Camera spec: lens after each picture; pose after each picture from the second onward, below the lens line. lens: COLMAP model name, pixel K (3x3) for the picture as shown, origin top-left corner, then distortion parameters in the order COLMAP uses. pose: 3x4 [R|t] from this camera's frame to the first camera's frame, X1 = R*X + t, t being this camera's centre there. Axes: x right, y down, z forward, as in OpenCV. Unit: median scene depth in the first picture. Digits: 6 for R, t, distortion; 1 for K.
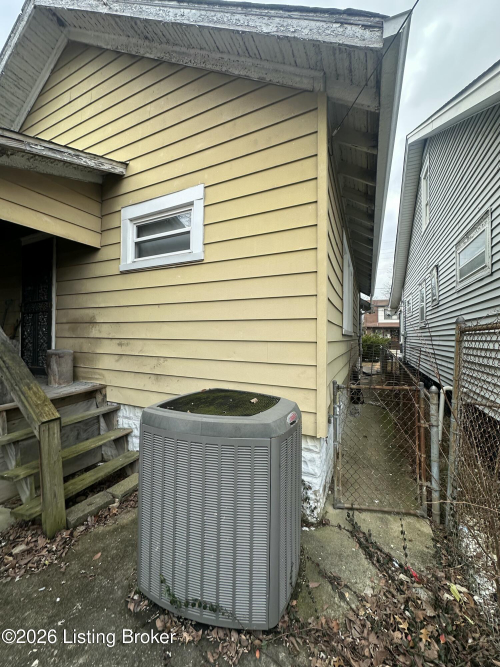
lens RADIAL K [[264.6, 0, 251.6], [0, 264.6, 333.2], [0, 0, 1]] dist [-0.004860, 0.001232]
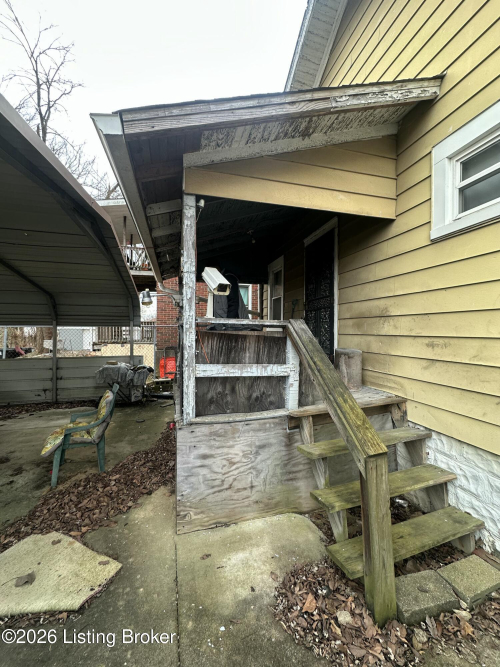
lens RADIAL K [[264.6, 0, 248.3], [0, 264.6, 332.3], [0, 0, 1]] dist [-0.004860, 0.001232]
pose [[0.654139, -0.002359, -0.756371, -0.285790], [0.009002, 0.999949, 0.004666, 0.000769], [0.756321, -0.009861, 0.654126, 0.180109]]
